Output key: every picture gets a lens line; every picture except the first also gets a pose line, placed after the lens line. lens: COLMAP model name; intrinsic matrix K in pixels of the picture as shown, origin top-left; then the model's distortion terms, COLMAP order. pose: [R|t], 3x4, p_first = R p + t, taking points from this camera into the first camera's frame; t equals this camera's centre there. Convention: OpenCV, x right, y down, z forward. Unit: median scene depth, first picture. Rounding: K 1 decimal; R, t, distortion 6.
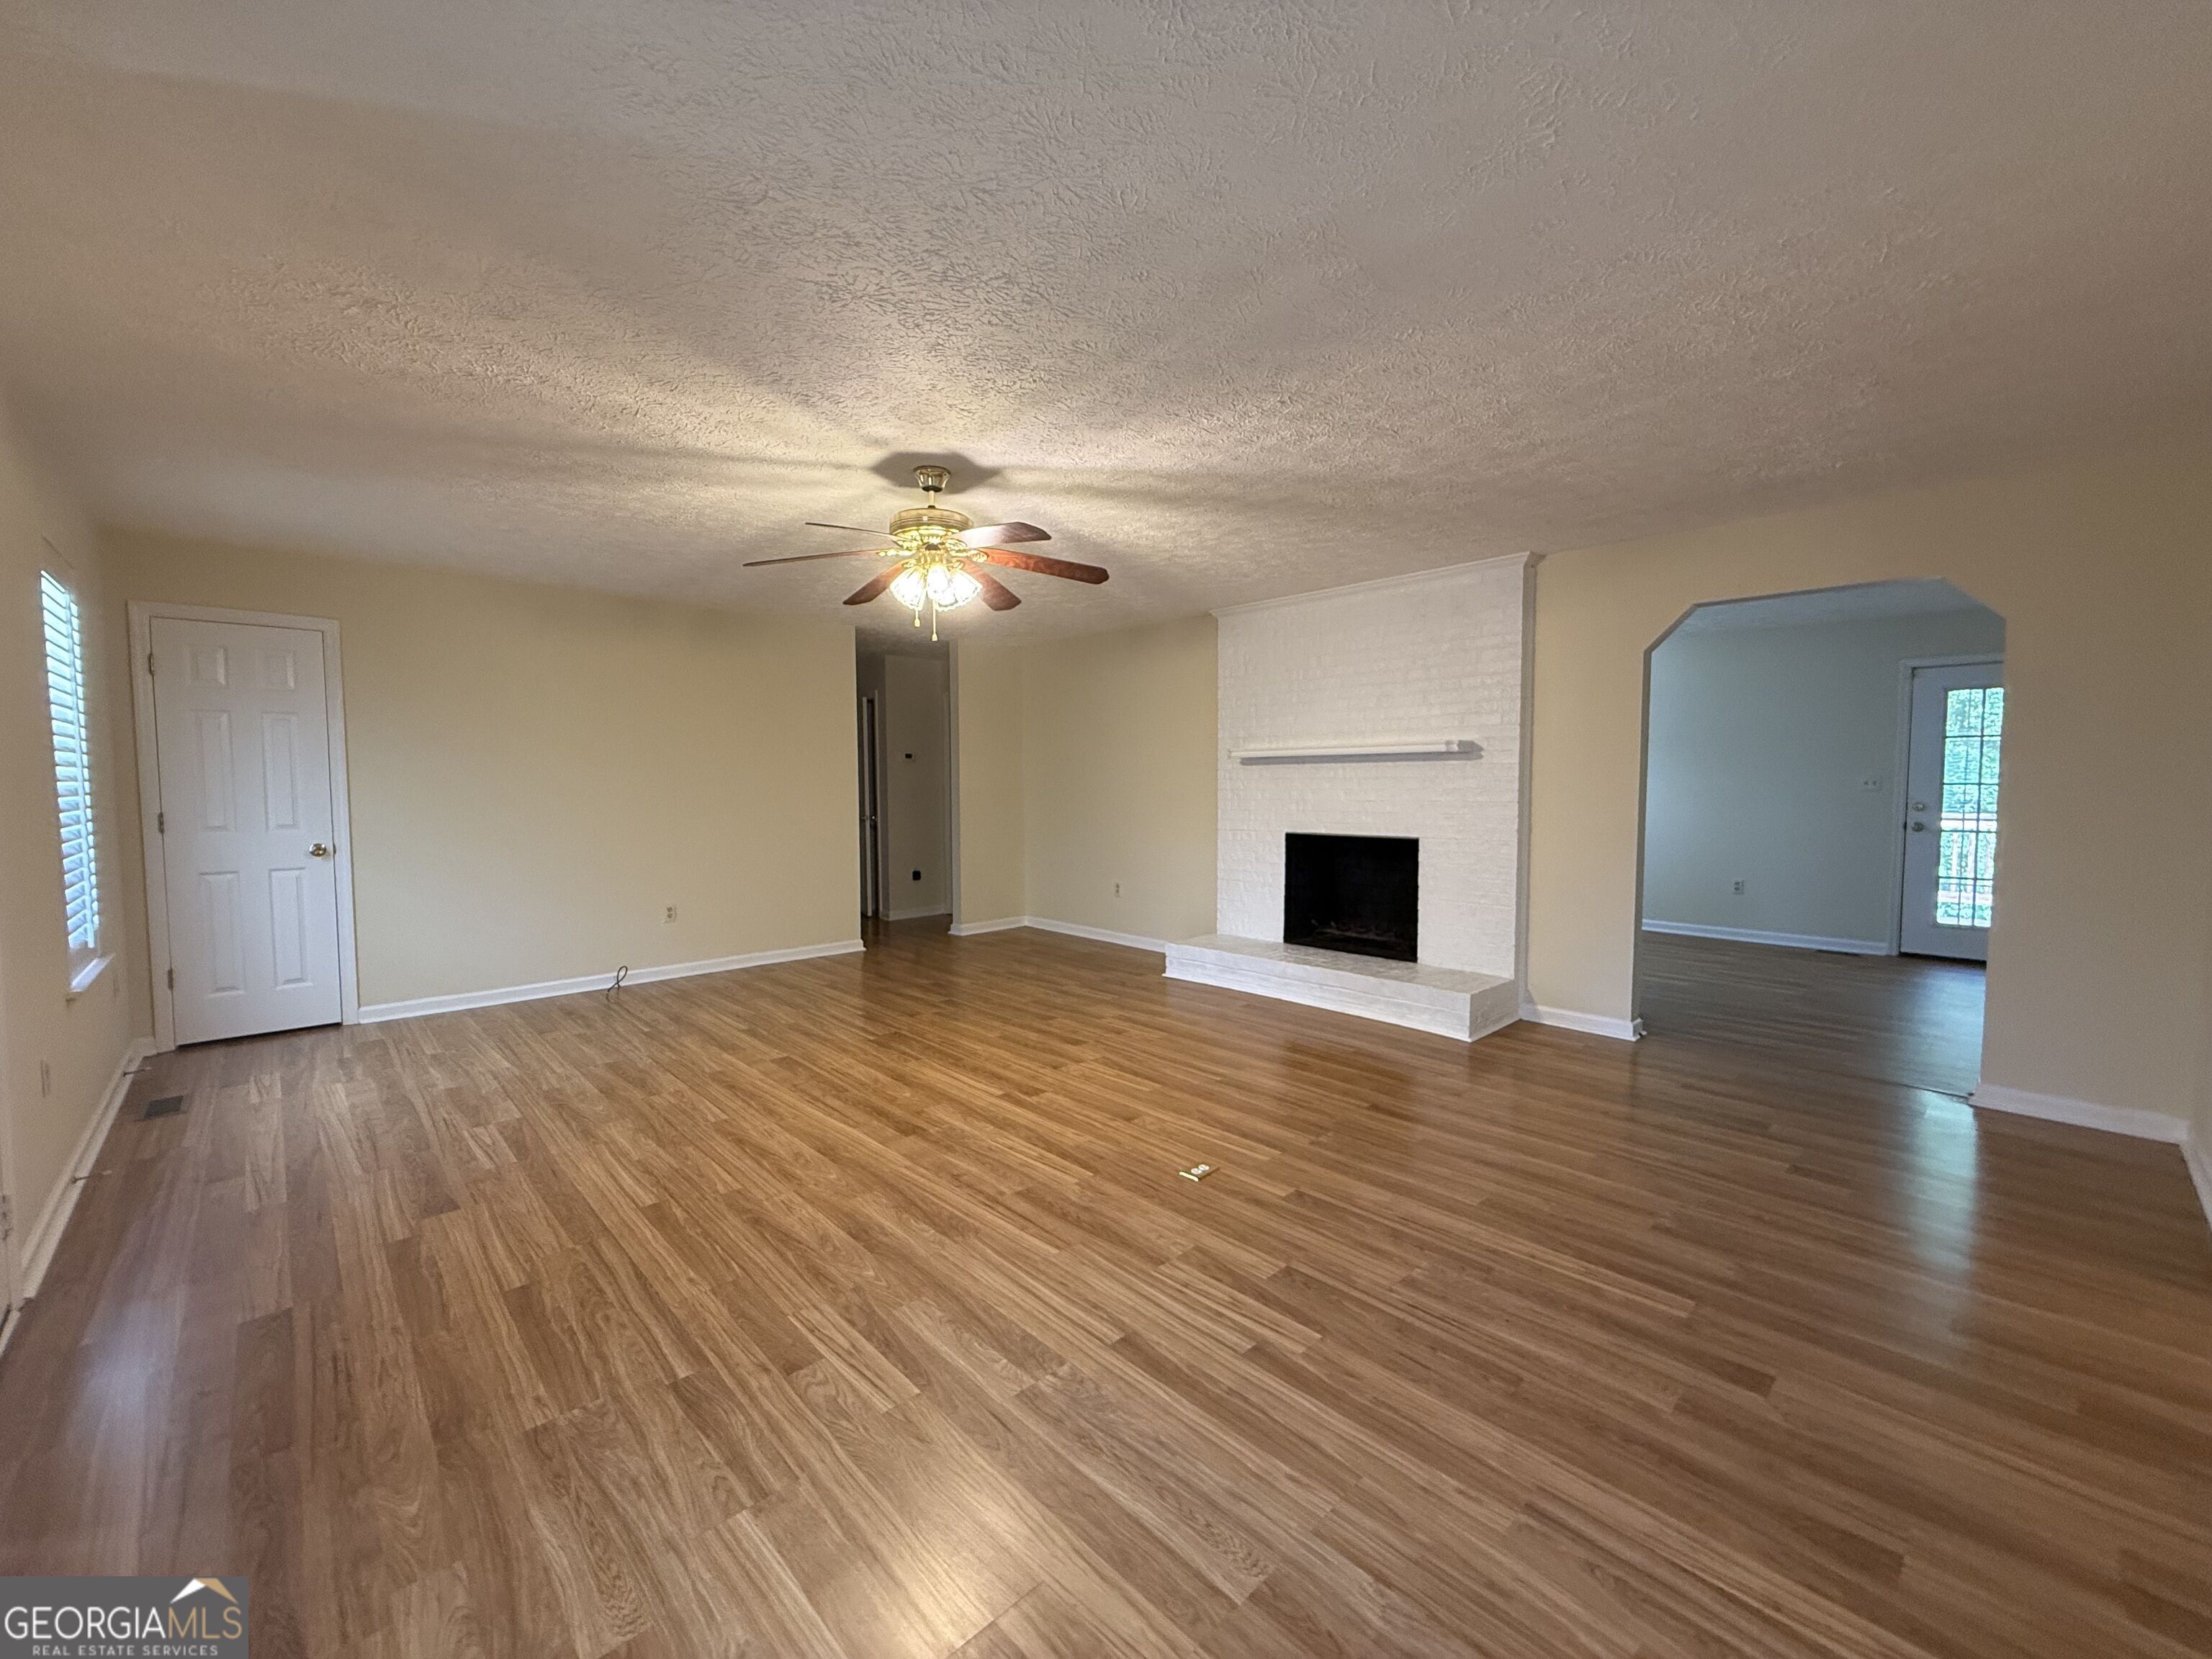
lens RADIAL K [[885.6, 0, 1103.2], [0, 885.6, 831.9], [0, 0, 1]] dist [0.001380, 0.000209]
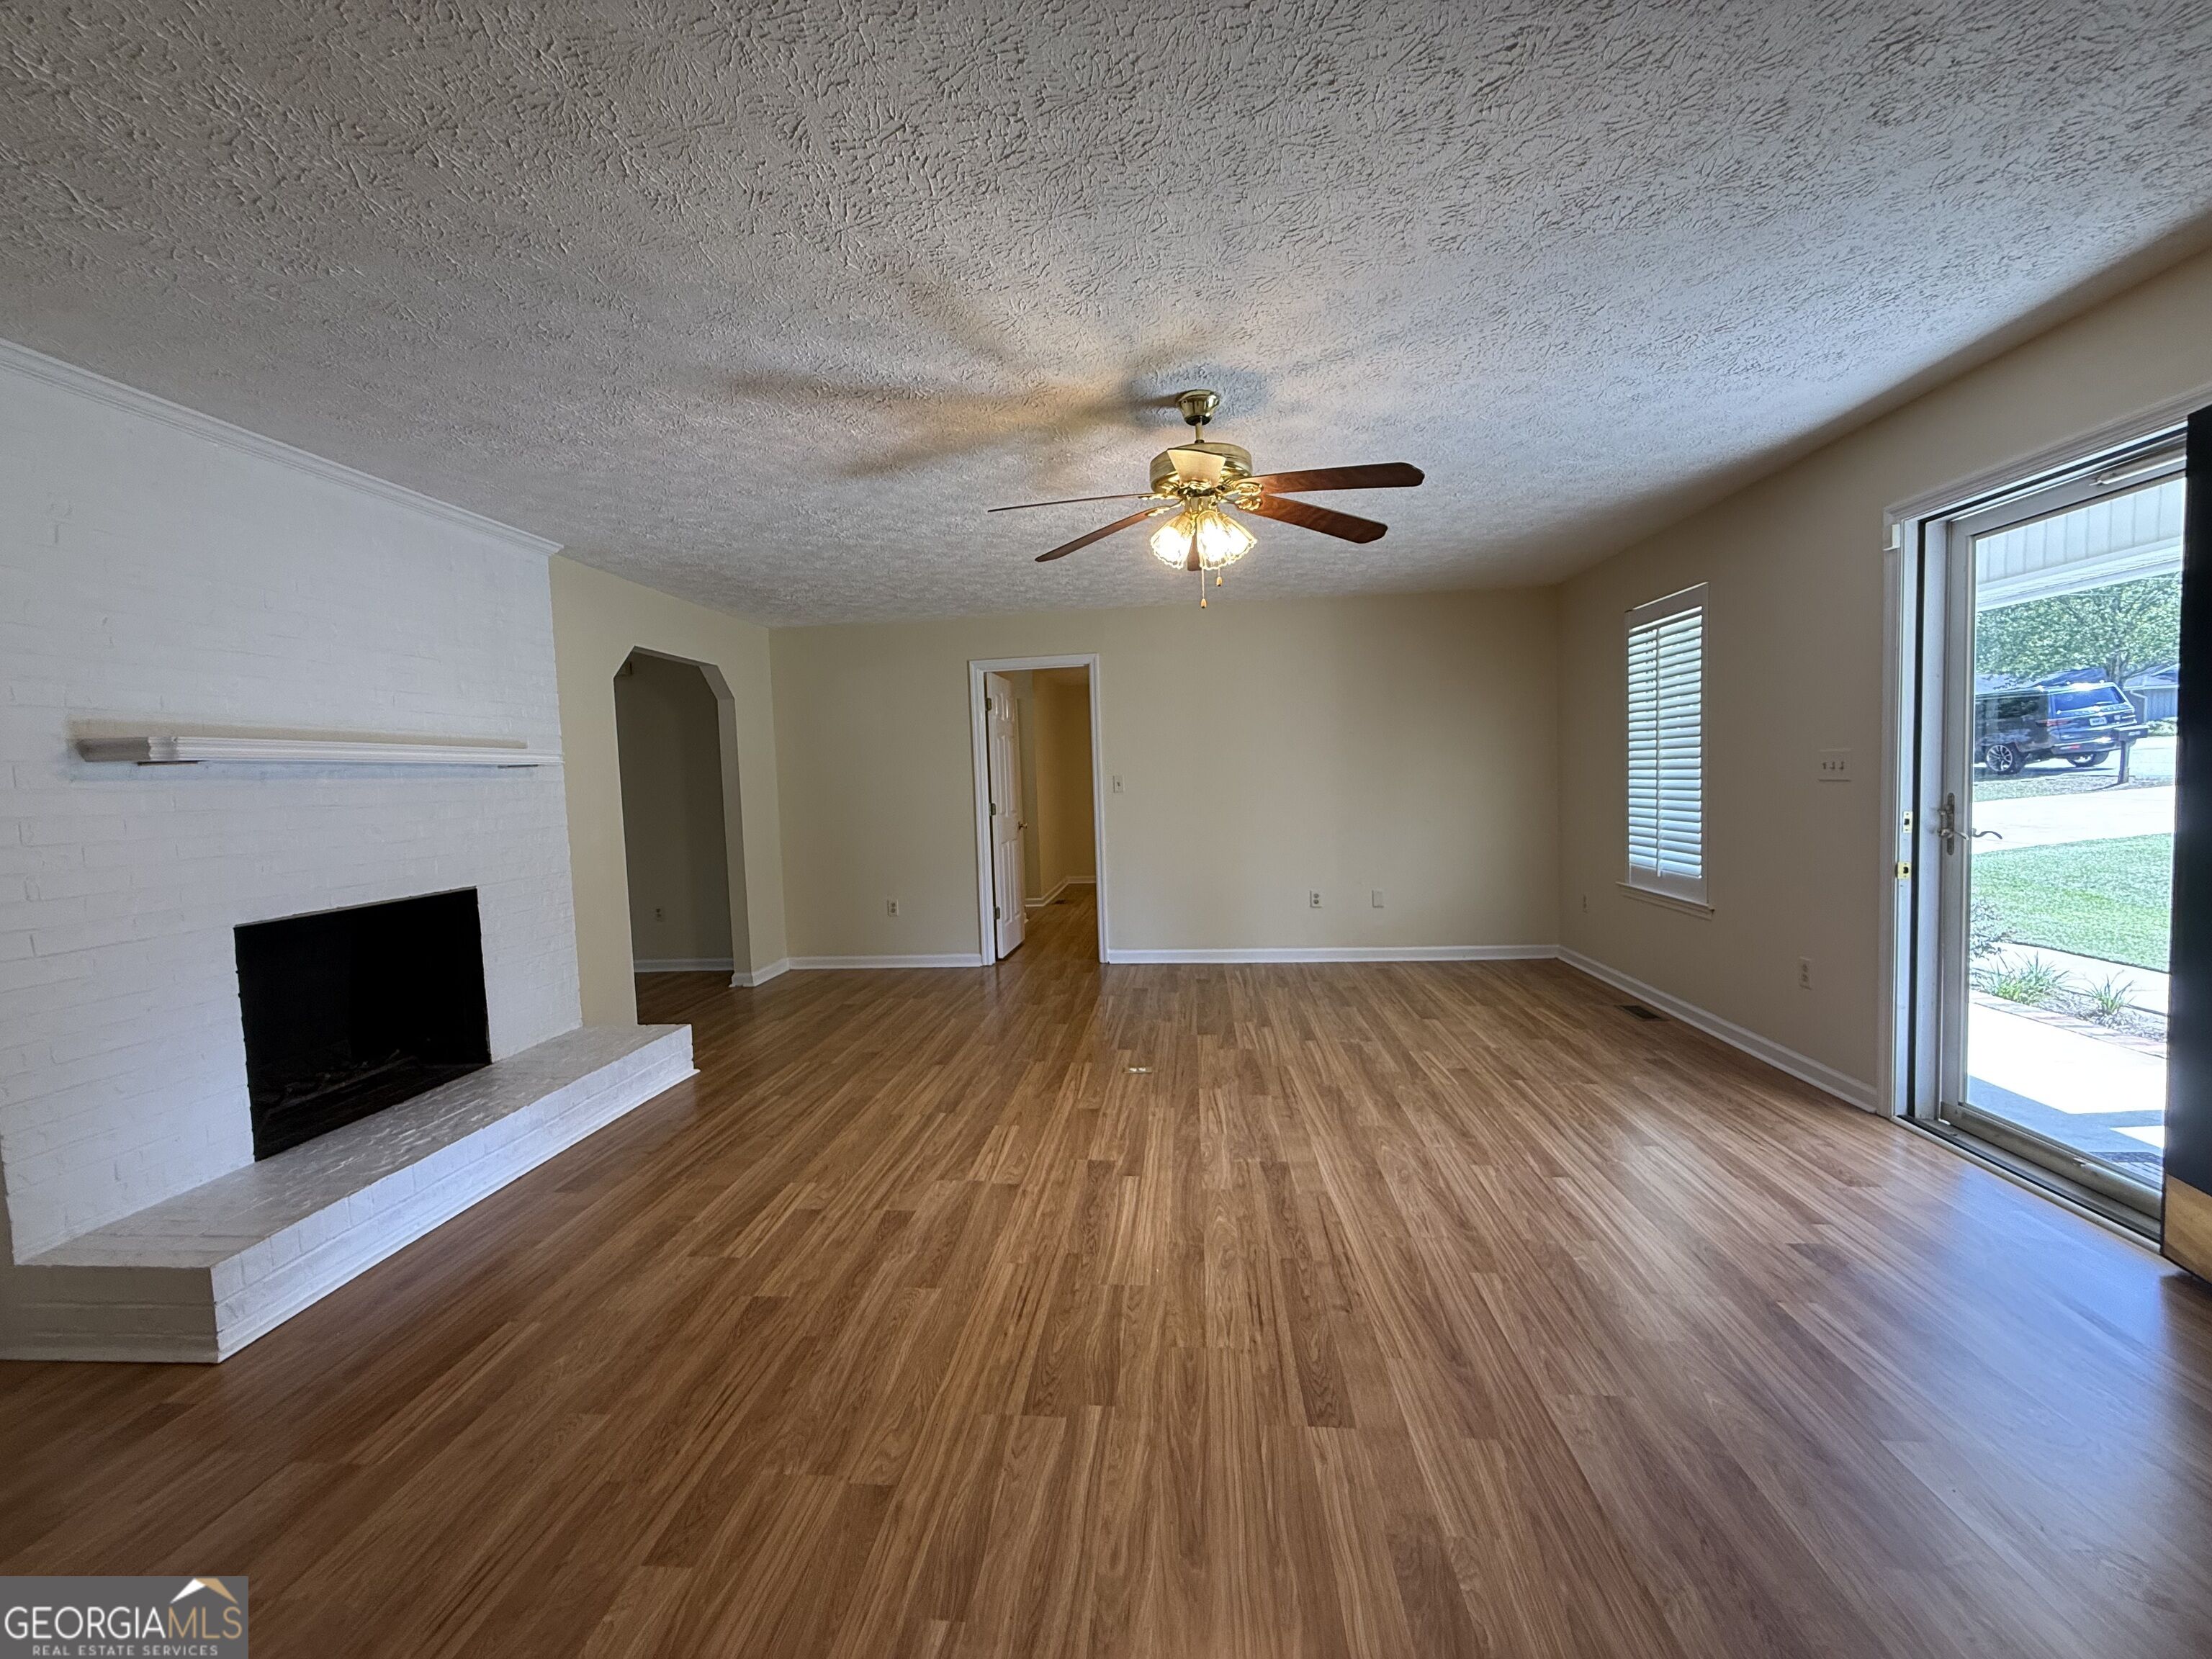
lens RADIAL K [[885.6, 0, 1108.9], [0, 885.6, 833.1], [0, 0, 1]] dist [0.001380, 0.000209]
pose [[-0.660766, -0.019467, 0.750339, -0.772007], [0.082484, 0.991726, 0.098367, -0.097194], [-0.746046, 0.126889, -0.653693, 1.674044]]
